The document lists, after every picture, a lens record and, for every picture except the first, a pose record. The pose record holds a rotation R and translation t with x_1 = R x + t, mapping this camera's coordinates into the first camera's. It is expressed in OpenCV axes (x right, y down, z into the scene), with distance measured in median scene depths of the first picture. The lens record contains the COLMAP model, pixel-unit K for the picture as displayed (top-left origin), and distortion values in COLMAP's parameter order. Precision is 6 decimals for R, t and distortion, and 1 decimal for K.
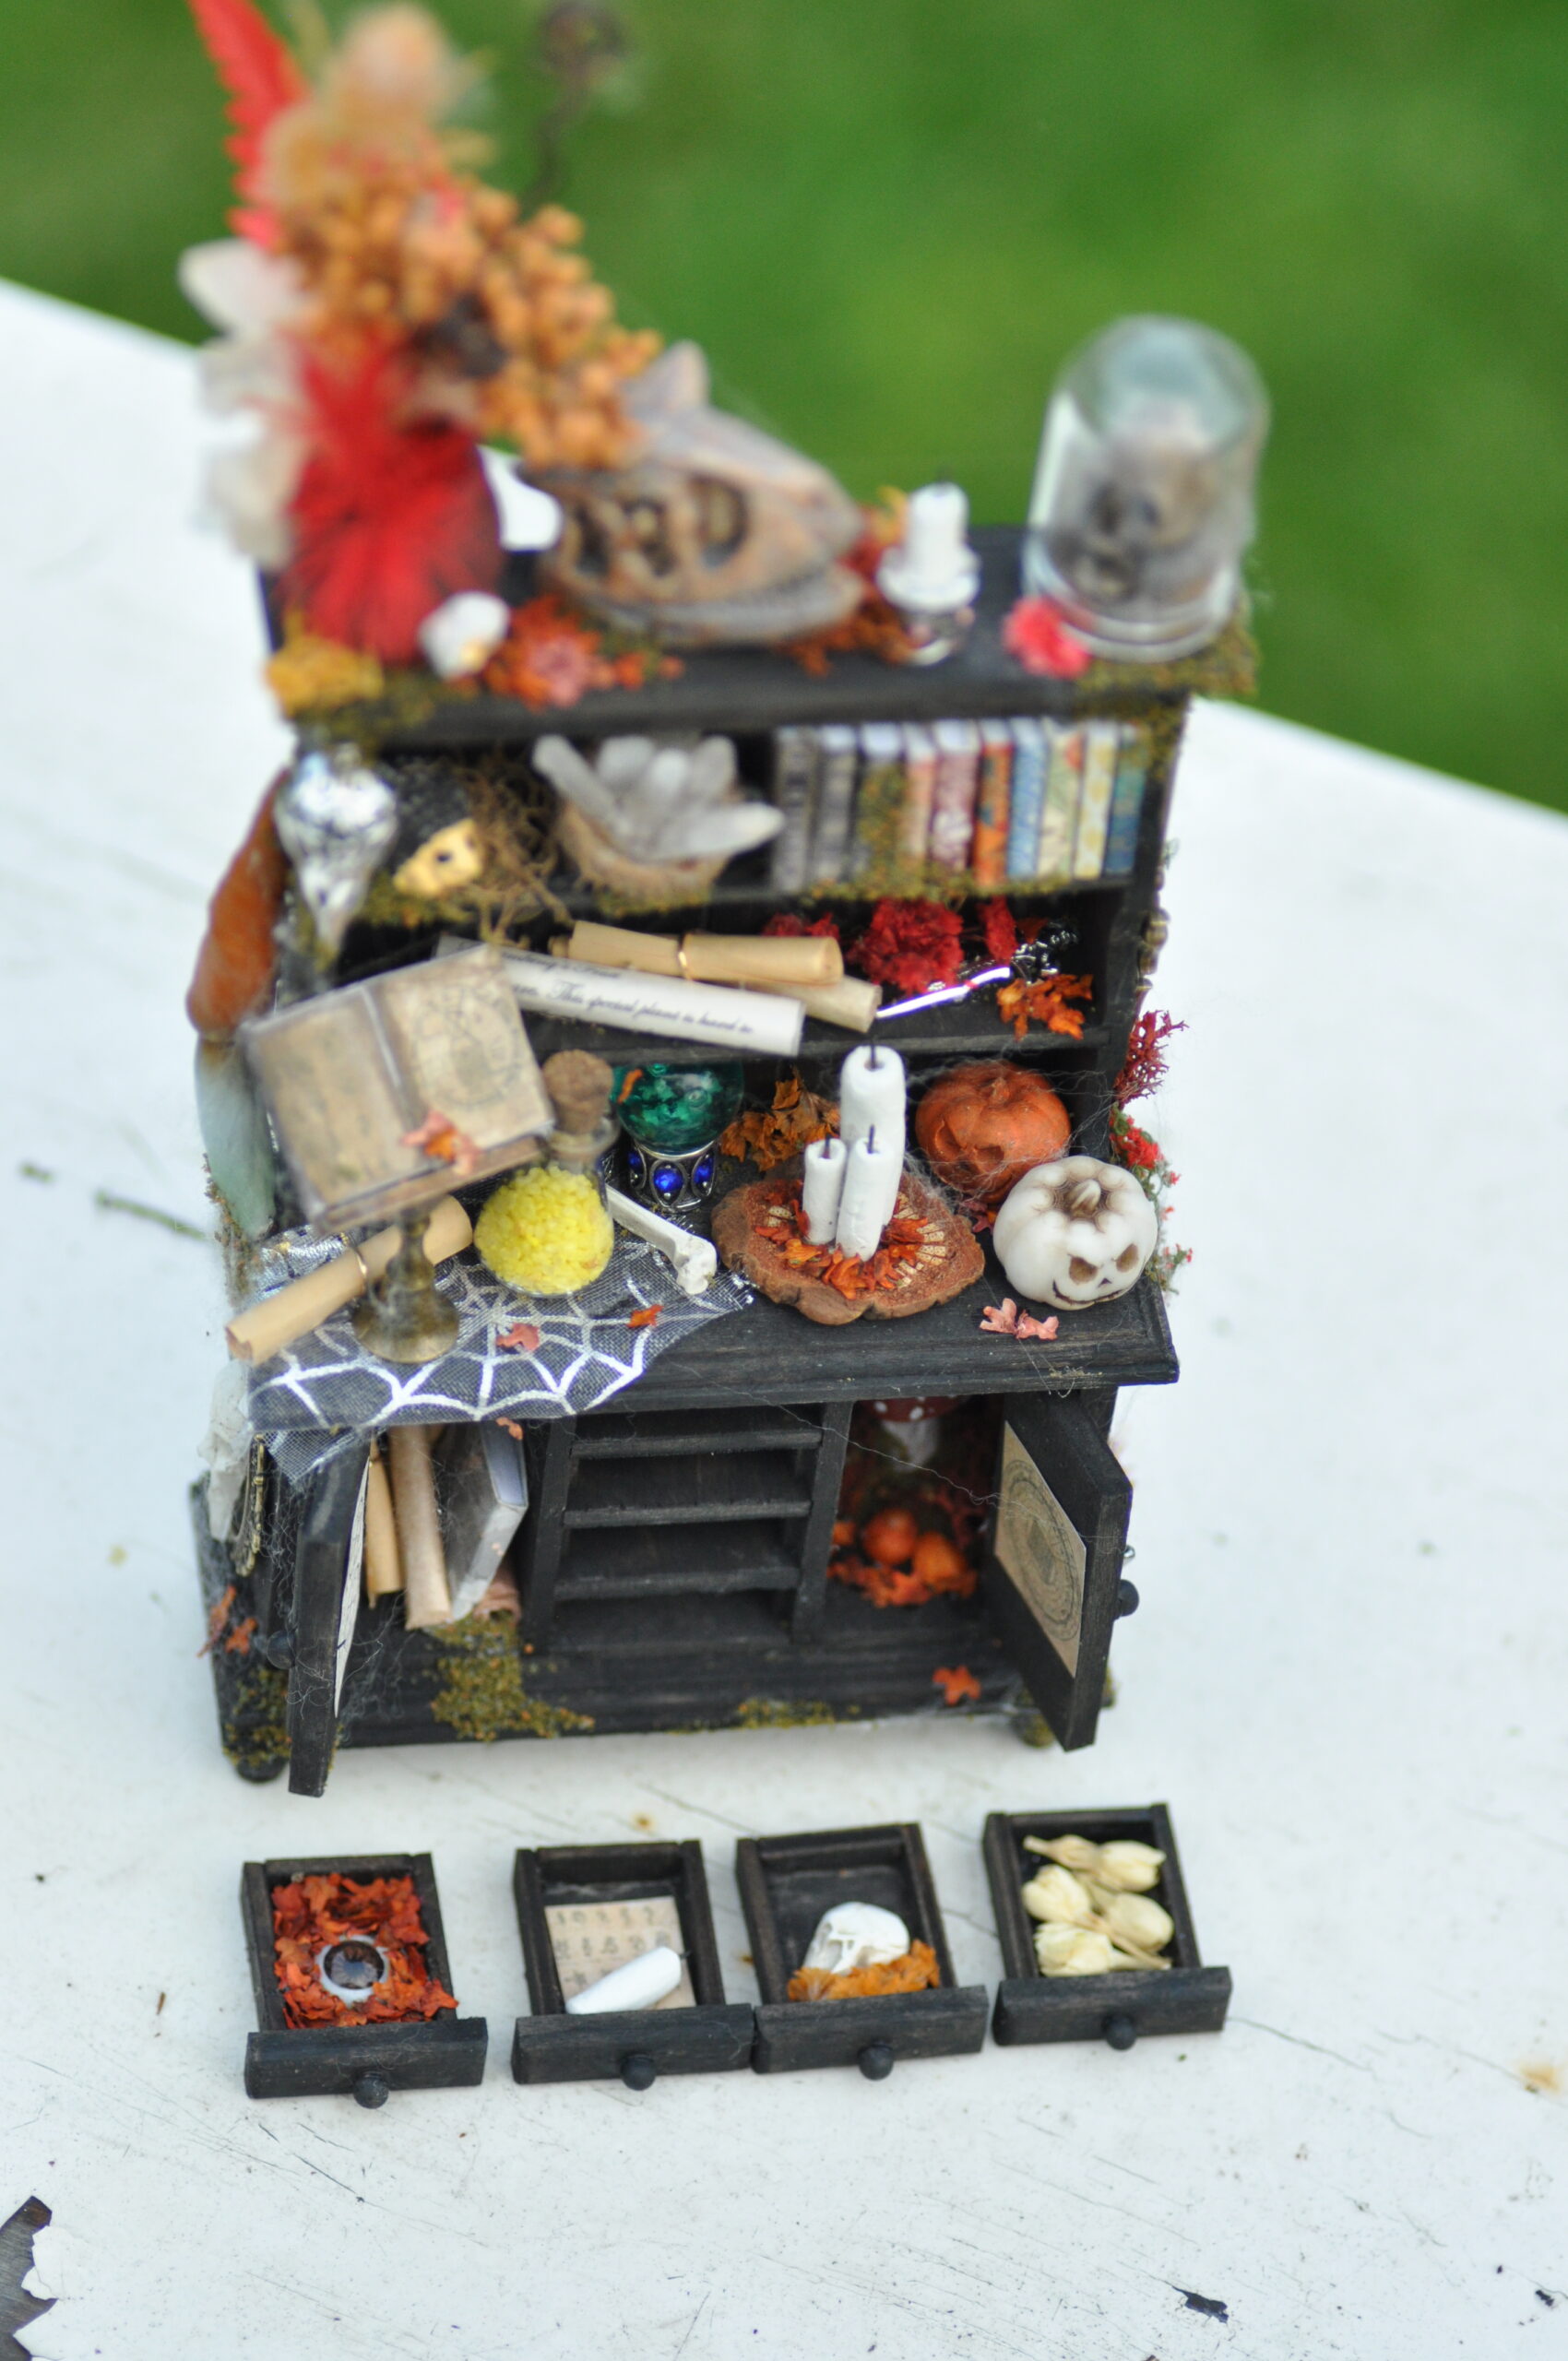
lens RADIAL K [[9636.3, 0, 784.0], [0, 9636.3, 1180.5], [0, 0, 1]] dist [0.169169, -0.782697]
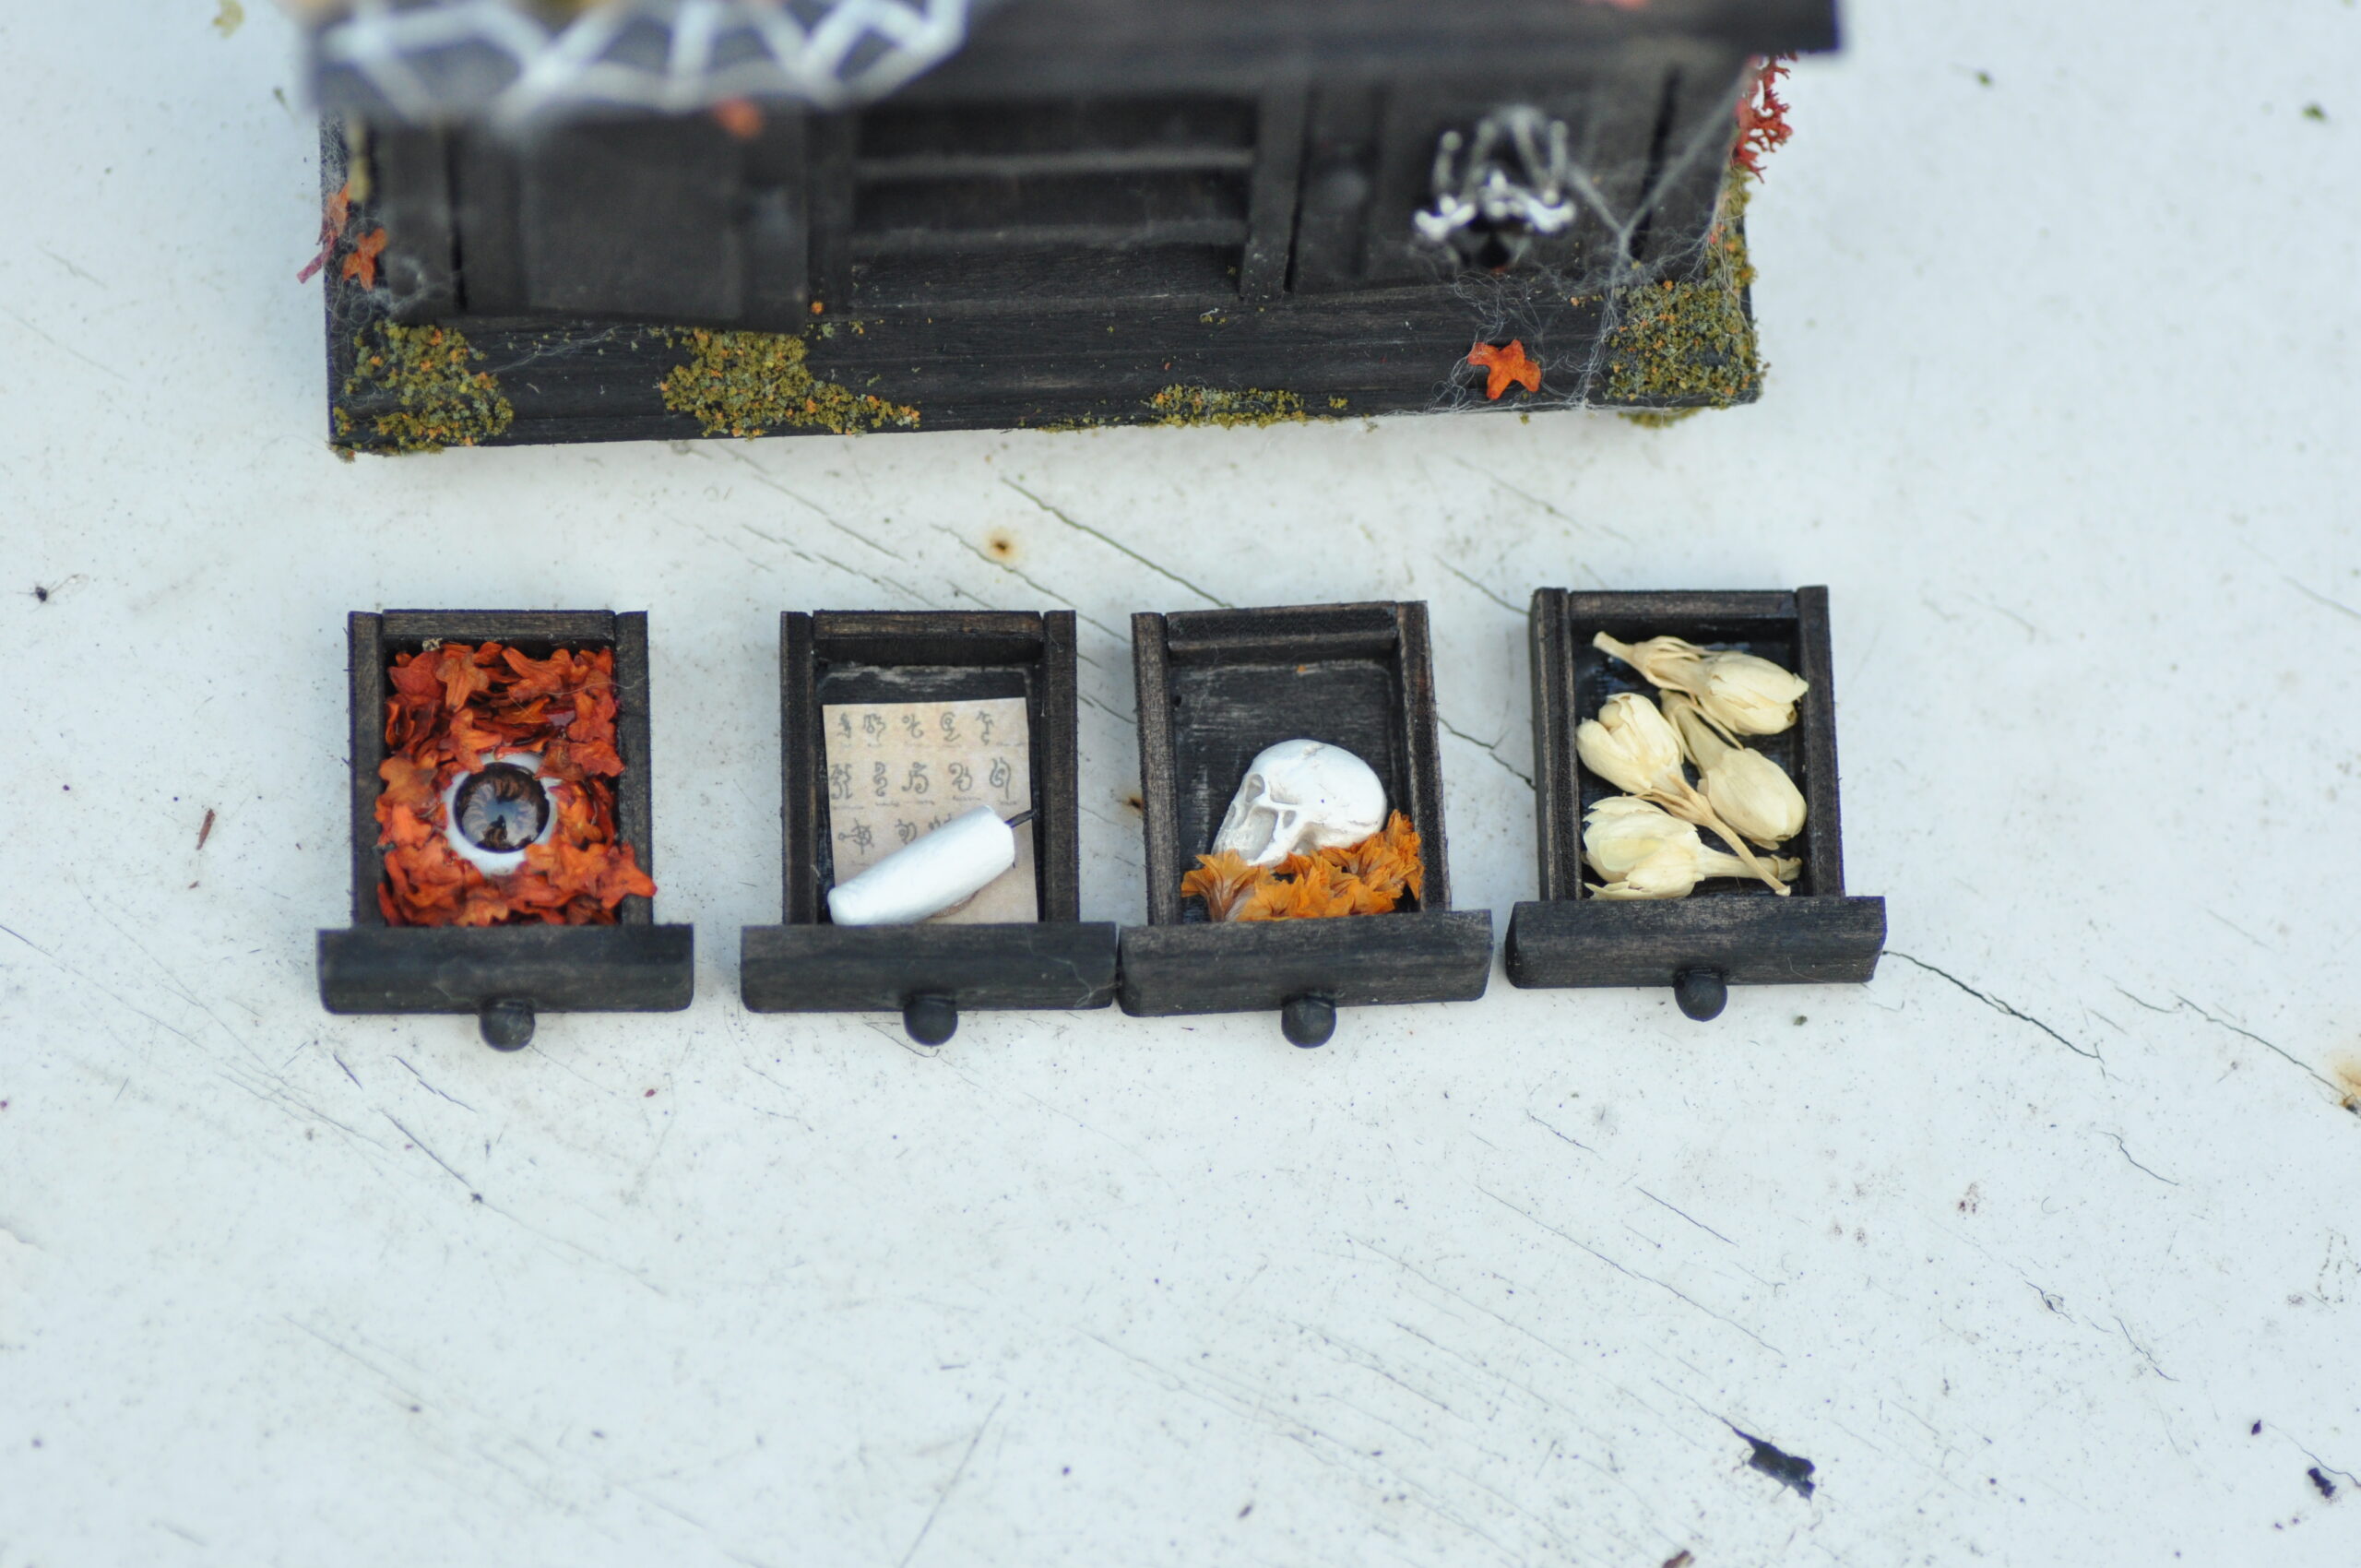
lens RADIAL K [[9636.3, 0, 1180.5], [0, 9636.3, 784.0], [0, 0, 1]] dist [0.169169, -0.782697]
pose [[0.991930, 0.090436, -0.088861, 0.056299], [-0.053786, 0.934828, 0.351003, -0.145963], [0.114813, -0.343391, 0.932148, 0.411840]]
